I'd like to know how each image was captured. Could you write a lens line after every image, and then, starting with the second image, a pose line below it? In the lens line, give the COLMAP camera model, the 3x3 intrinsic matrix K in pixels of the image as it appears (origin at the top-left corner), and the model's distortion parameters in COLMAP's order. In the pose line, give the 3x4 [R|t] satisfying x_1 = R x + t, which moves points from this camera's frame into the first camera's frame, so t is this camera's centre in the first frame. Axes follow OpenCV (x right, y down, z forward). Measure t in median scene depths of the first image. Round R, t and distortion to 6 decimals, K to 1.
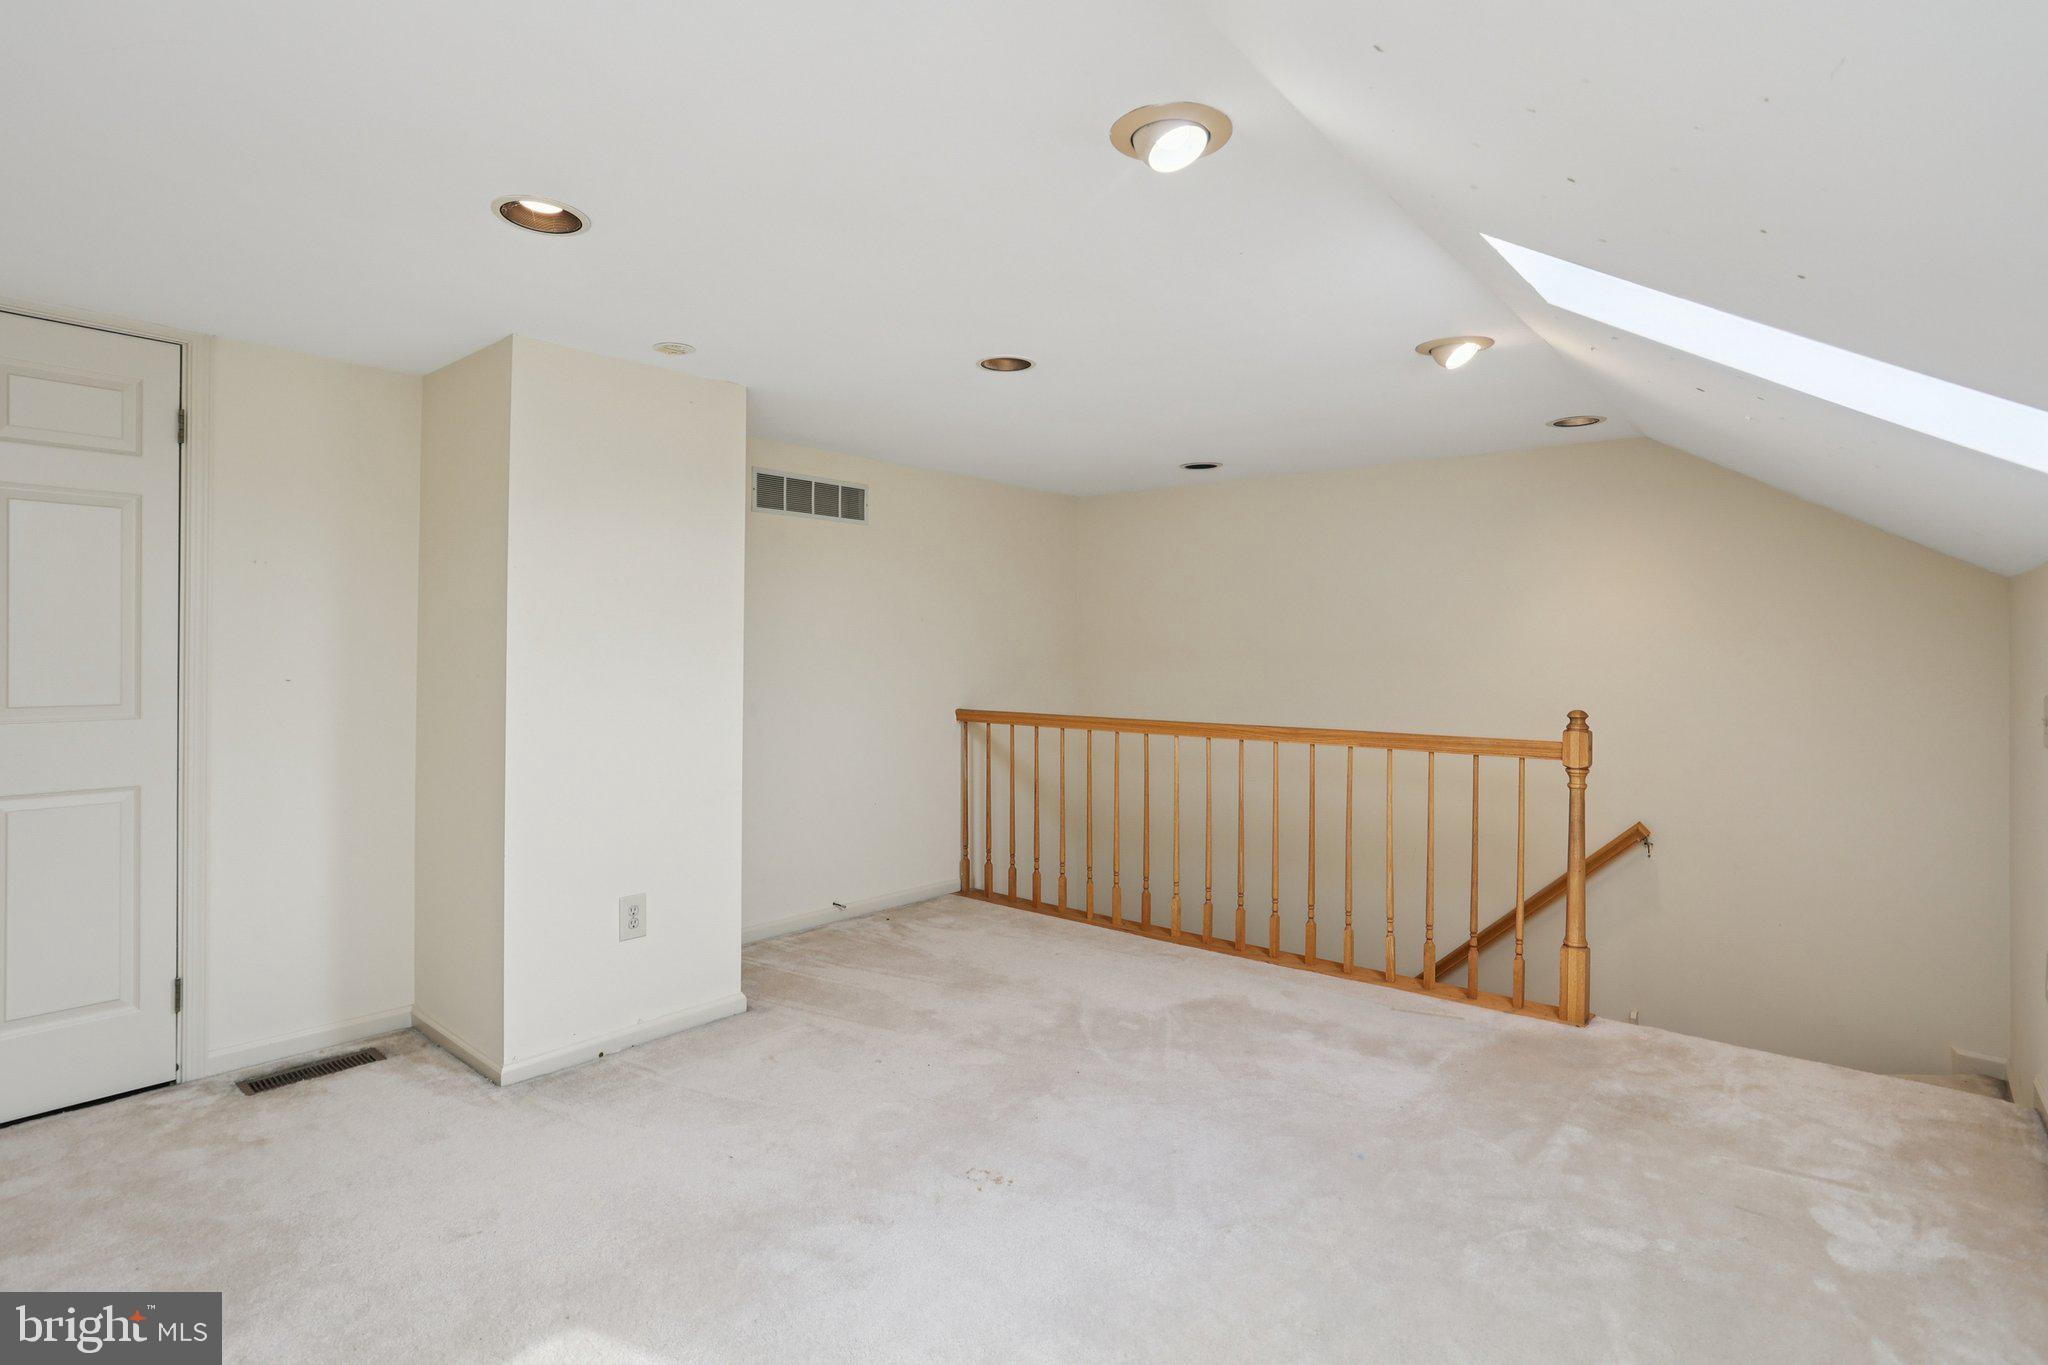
lens RADIAL K [[1006.7, 0, 1013.1], [0, 1006.7, 653.5], [0, 0, 1]] dist [-0.059531, 0.034828]
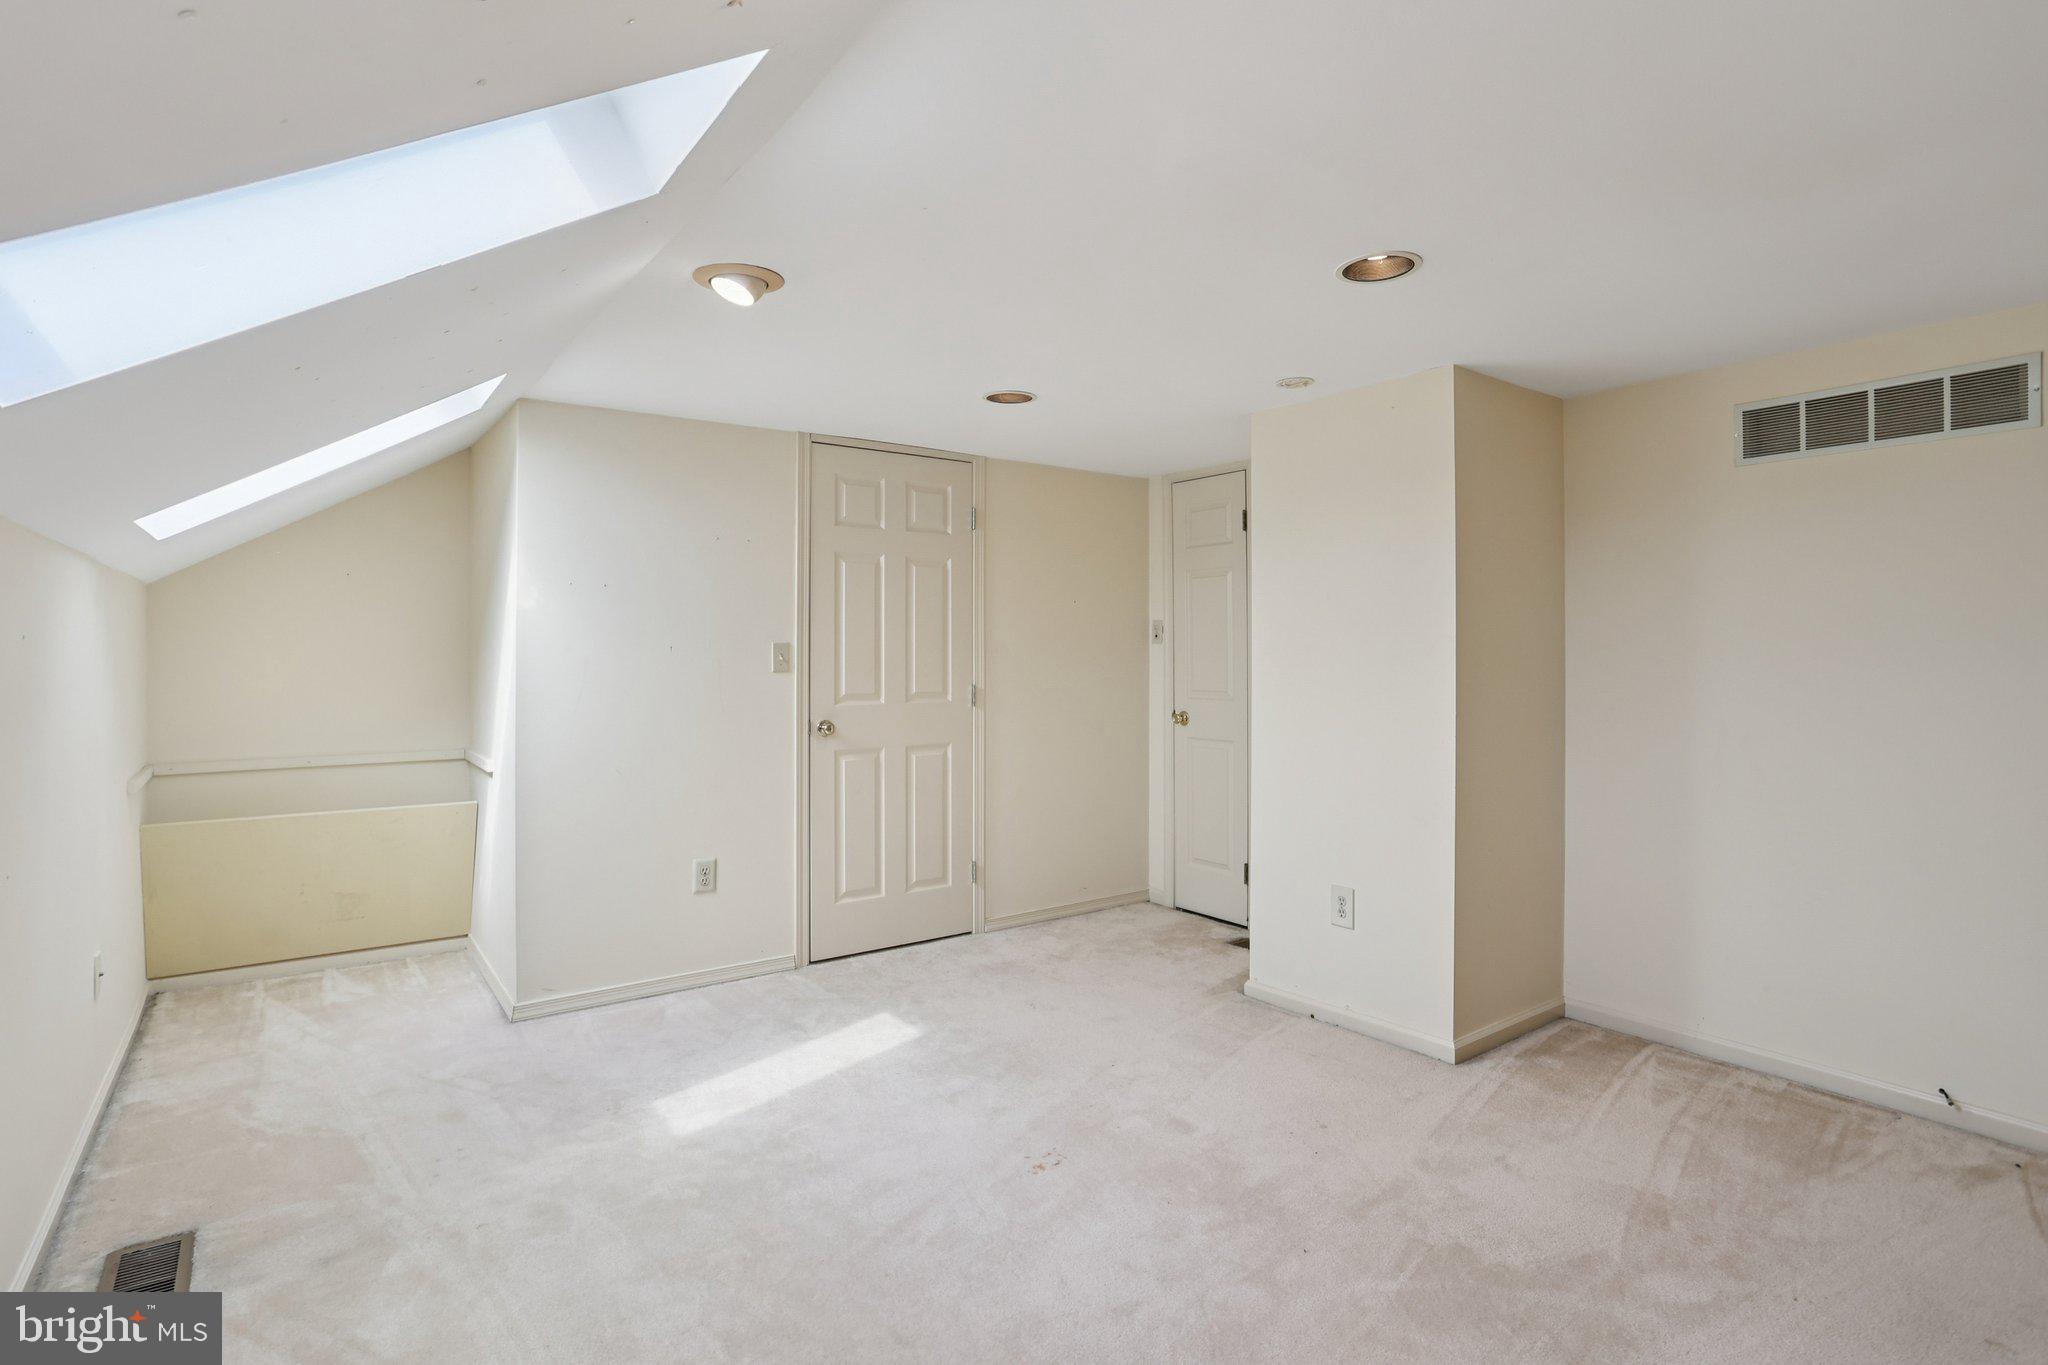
lens RADIAL K [[1006.7, 0, 1013.1], [0, 1006.7, 653.5], [0, 0, 1]] dist [-0.059531, 0.034828]
pose [[-0.222591, -0.003847, -0.974904, 0.772942], [0.001573, 0.999989, -0.004305, -0.005901], [0.974911, -0.002492, -0.222582, 0.919861]]
